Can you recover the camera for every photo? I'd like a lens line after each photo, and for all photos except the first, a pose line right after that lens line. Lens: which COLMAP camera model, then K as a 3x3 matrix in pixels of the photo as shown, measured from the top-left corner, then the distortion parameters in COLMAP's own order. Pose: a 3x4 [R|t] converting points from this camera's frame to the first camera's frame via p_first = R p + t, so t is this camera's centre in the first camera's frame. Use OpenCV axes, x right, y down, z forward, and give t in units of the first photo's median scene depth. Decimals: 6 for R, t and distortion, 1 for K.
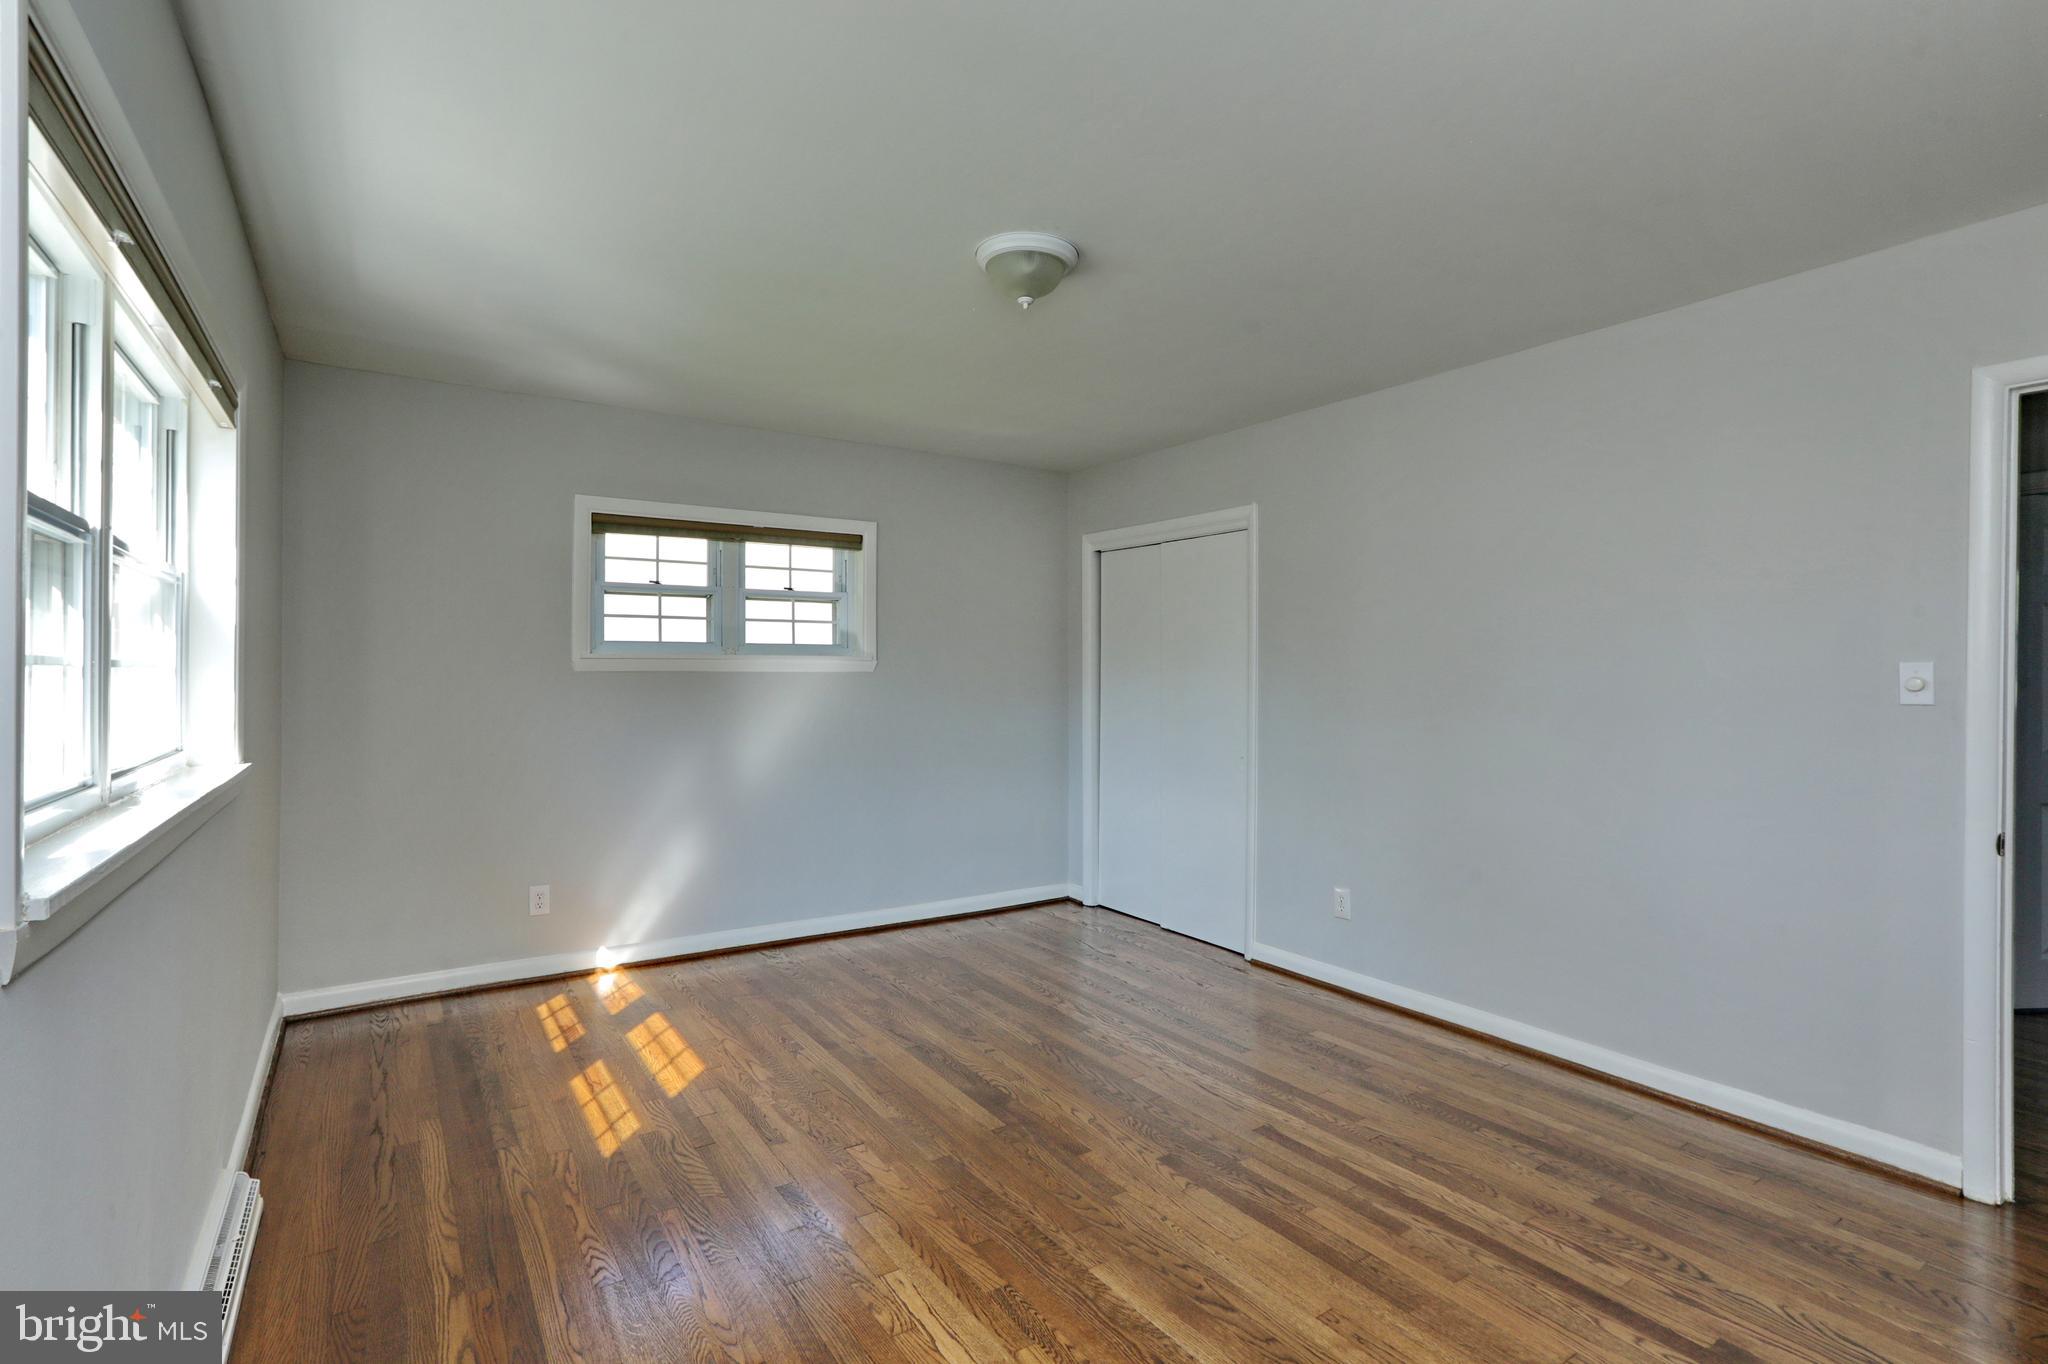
lens RADIAL K [[953.7, 0, 1037.4], [0, 953.7, 687.6], [0, 0, 1]] dist [-0.047562, 0.011945]
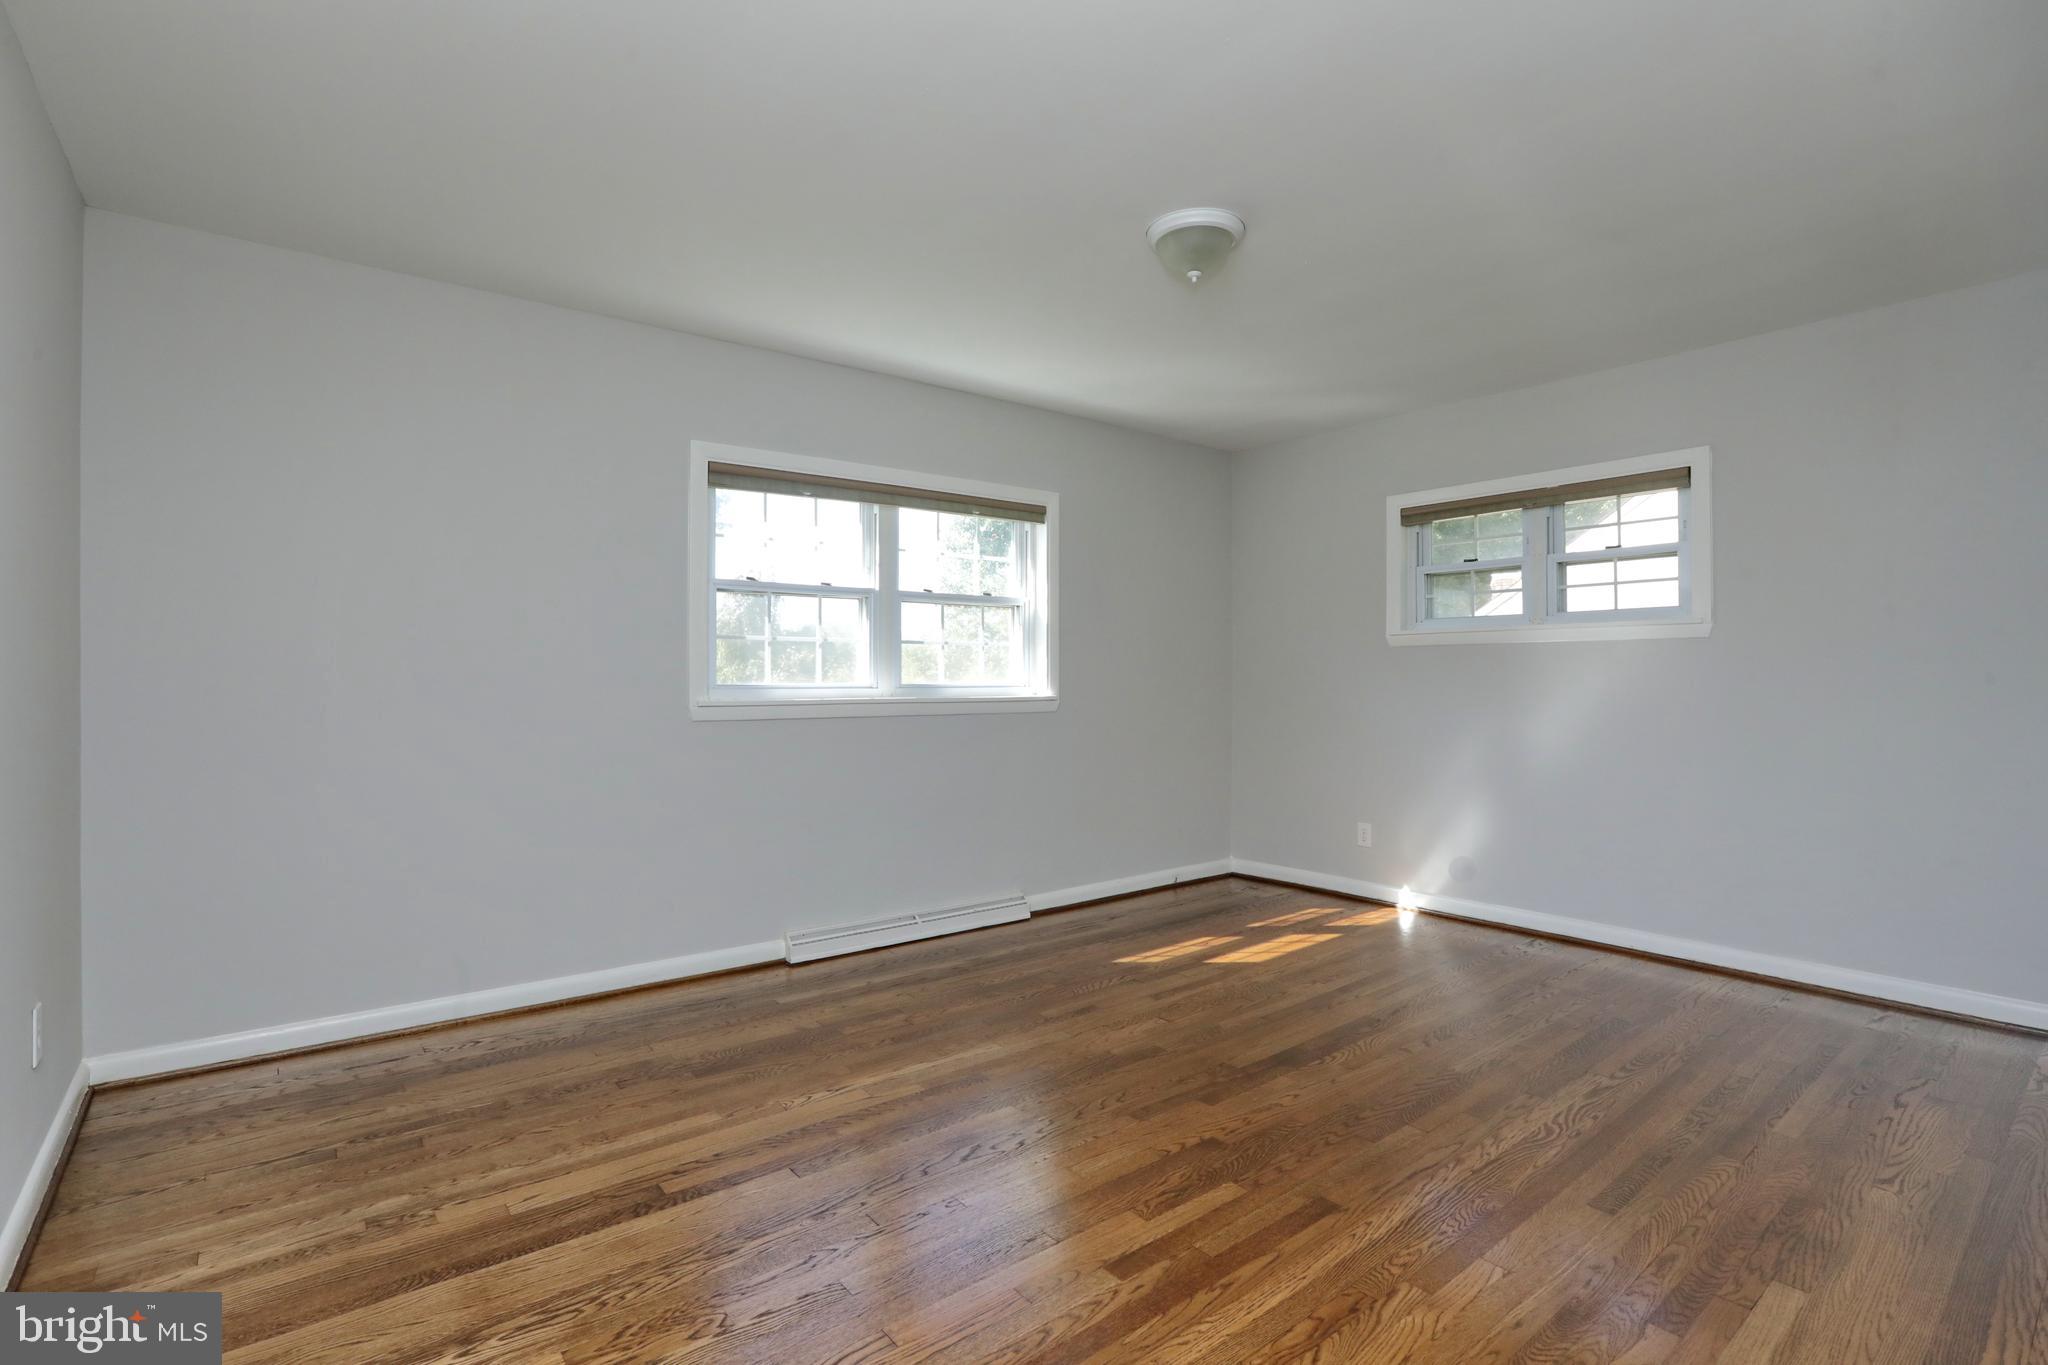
lens RADIAL K [[953.7, 0, 1036.5], [0, 953.7, 679.4], [0, 0, 1]] dist [-0.047562, 0.011945]
pose [[0.083590, -0.000030, -0.996500, 0.649918], [-0.009762, 0.999952, -0.000849, 0.028763], [0.996452, 0.009798, 0.083586, 0.460292]]
